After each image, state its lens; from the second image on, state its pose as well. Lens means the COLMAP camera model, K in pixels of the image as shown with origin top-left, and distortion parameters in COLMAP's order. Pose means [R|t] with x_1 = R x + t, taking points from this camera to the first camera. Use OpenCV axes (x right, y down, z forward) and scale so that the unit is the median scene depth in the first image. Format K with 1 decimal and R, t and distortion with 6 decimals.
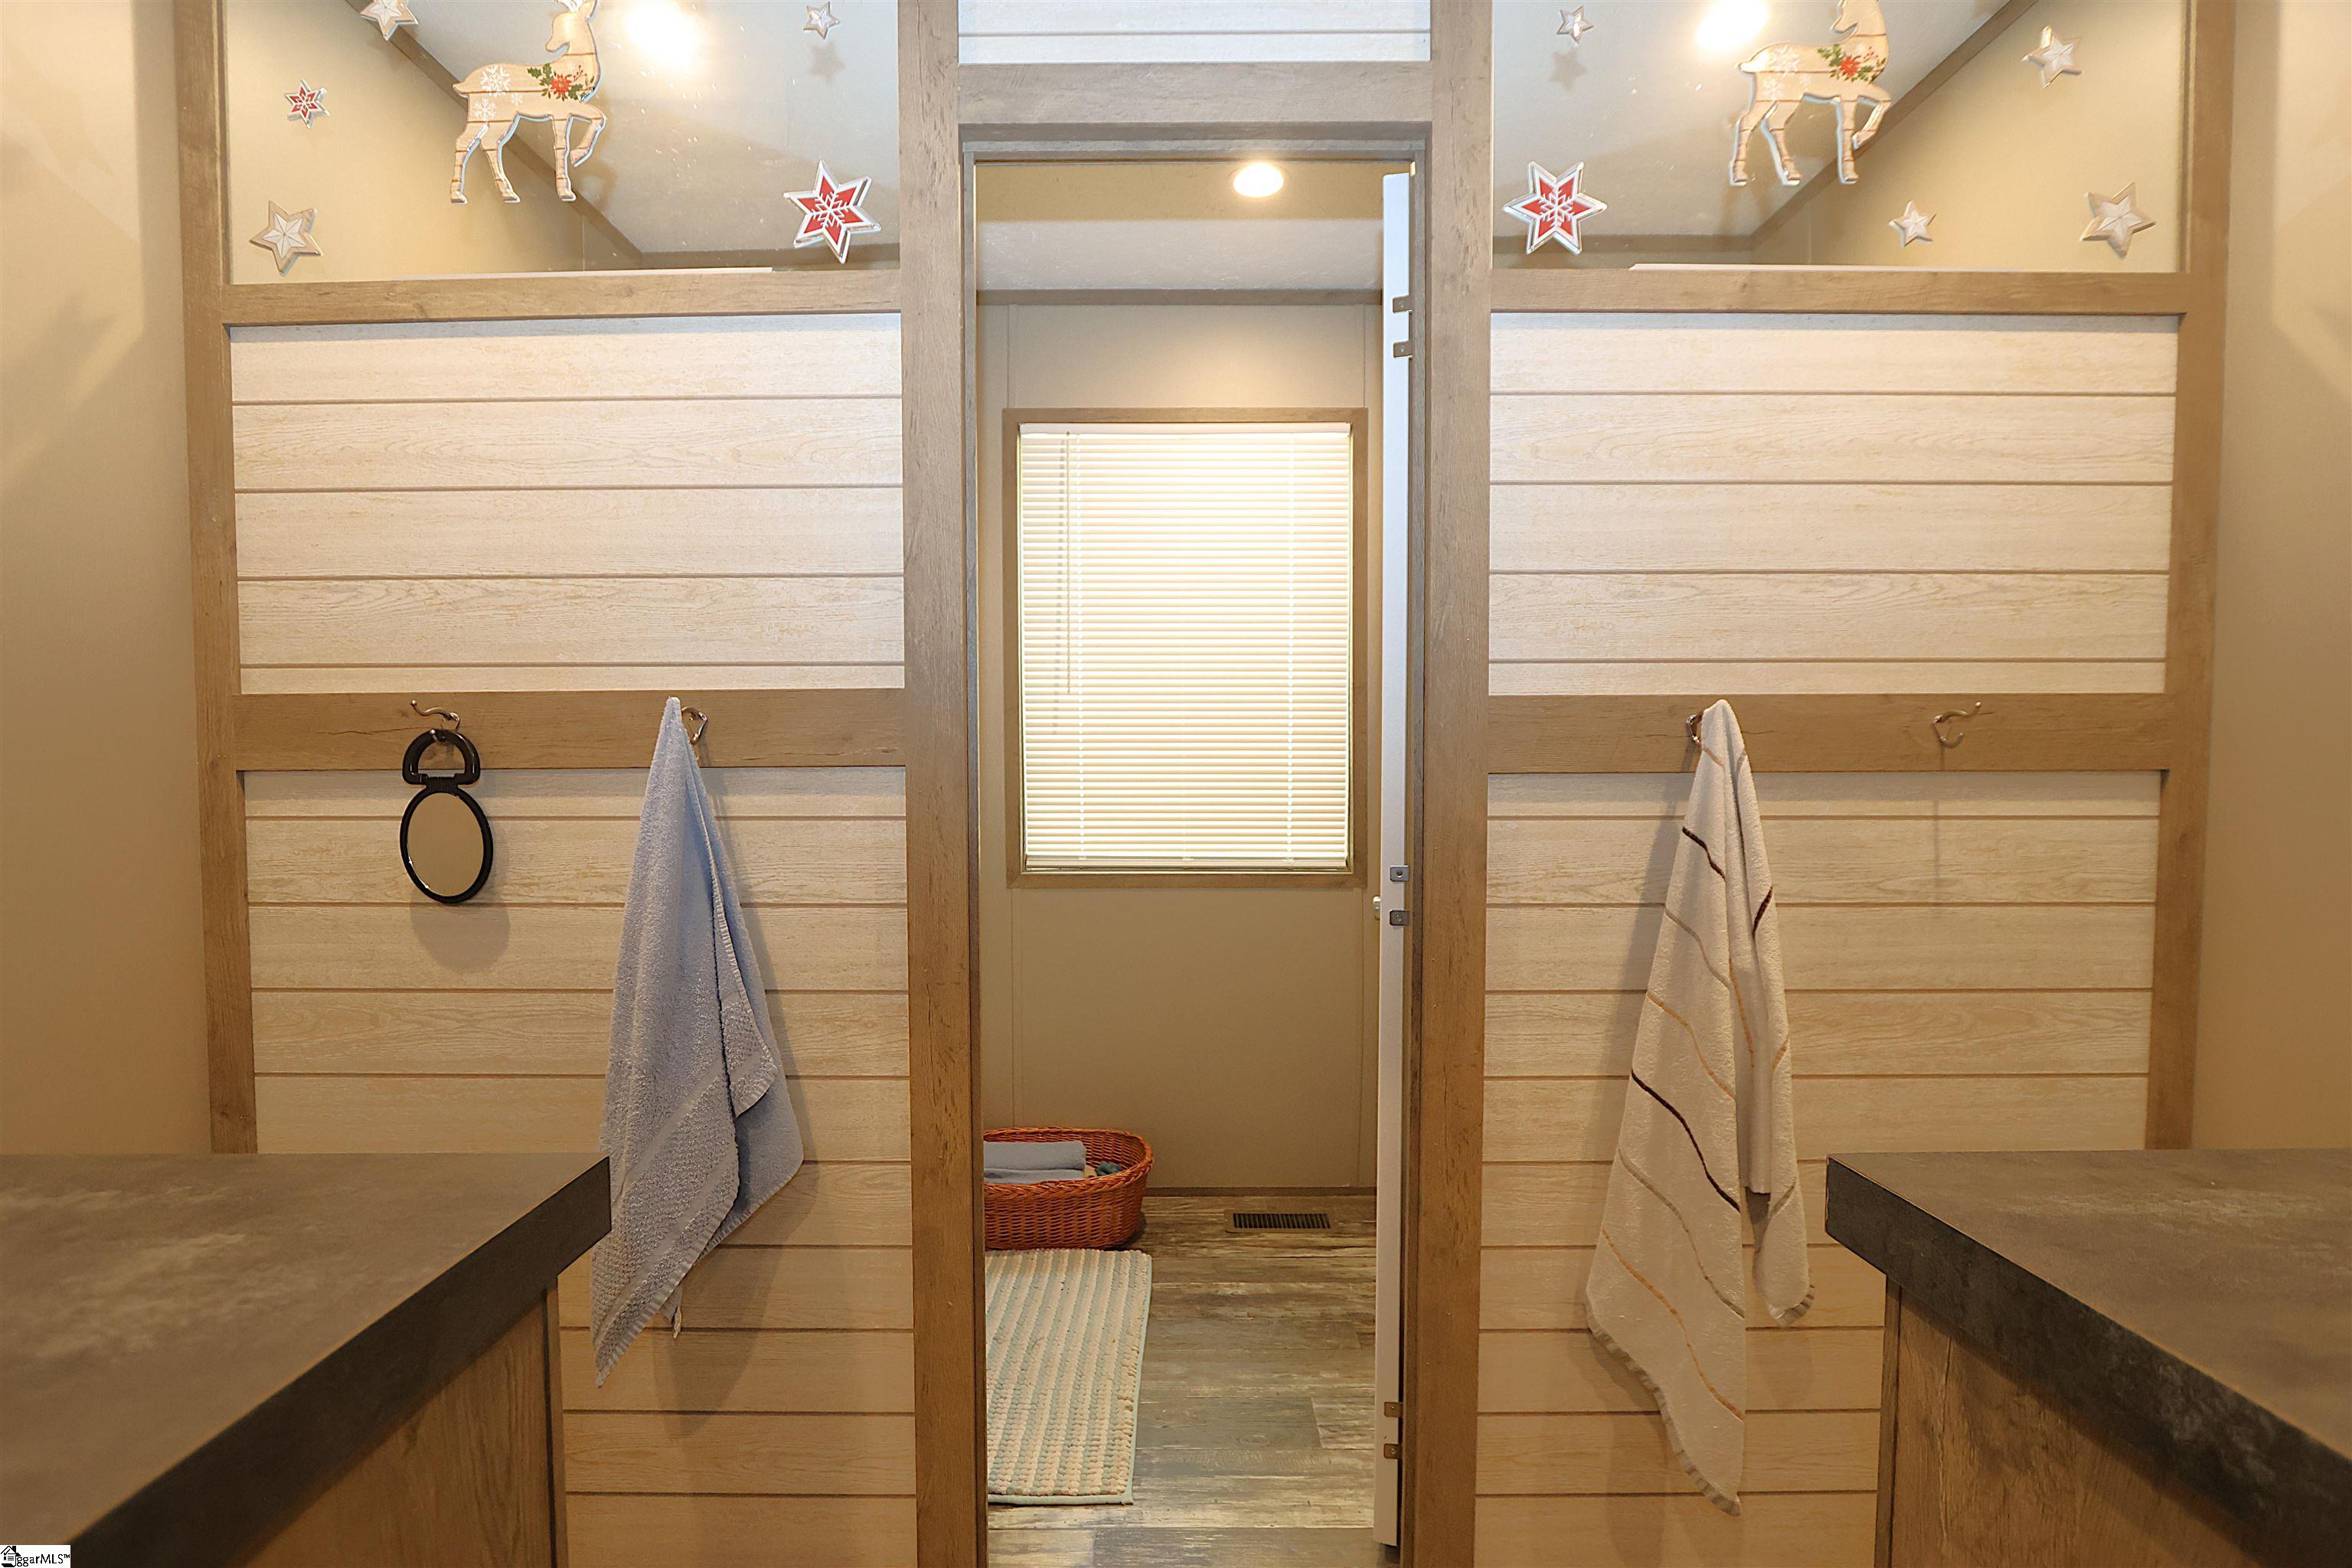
lens RADIAL K [[1079.3, 0, 1169.8], [0, 1079.3, 788.2], [0, 0, 1]] dist [-0.020985, 0.004512]
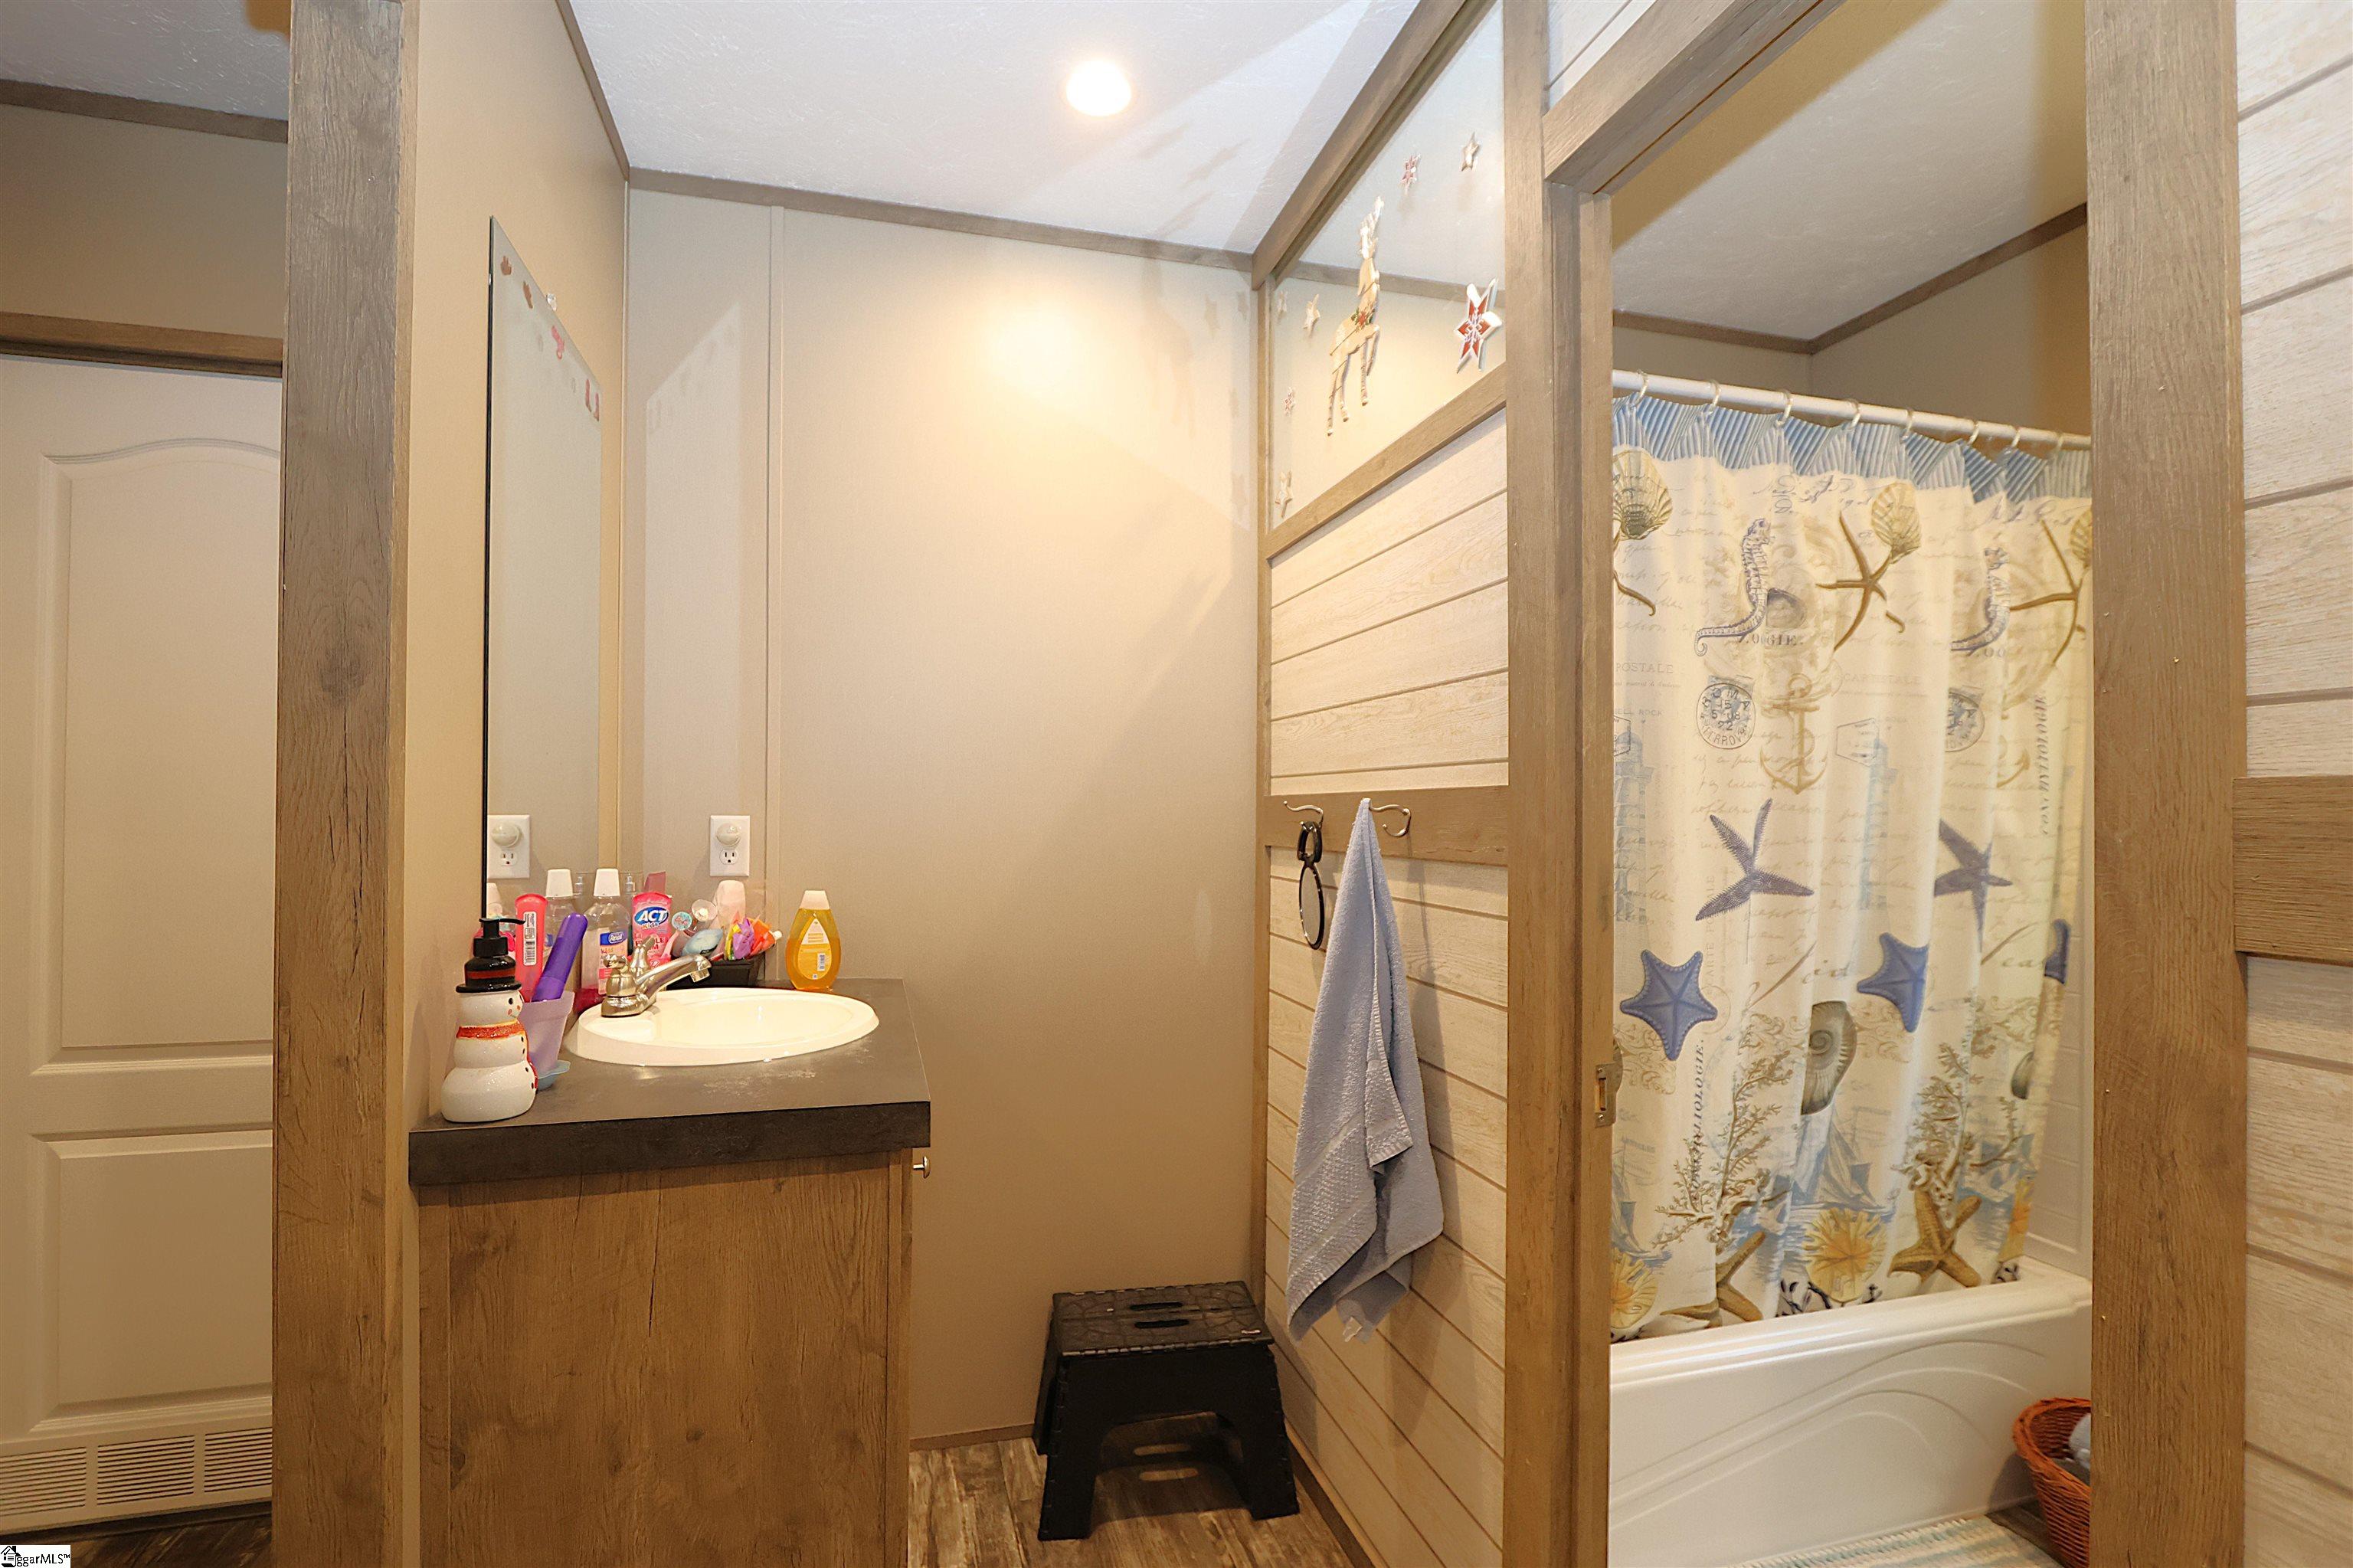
lens RADIAL K [[1079.8, 0, 1170.3], [0, 1079.8, 788.2], [0, 0, 1]] dist [-0.020985, 0.004512]
pose [[0.266572, -0.015953, -0.963683, 0.601481], [-0.030907, 0.999207, -0.025091, -0.056721], [0.963319, 0.036473, 0.265867, 0.453647]]
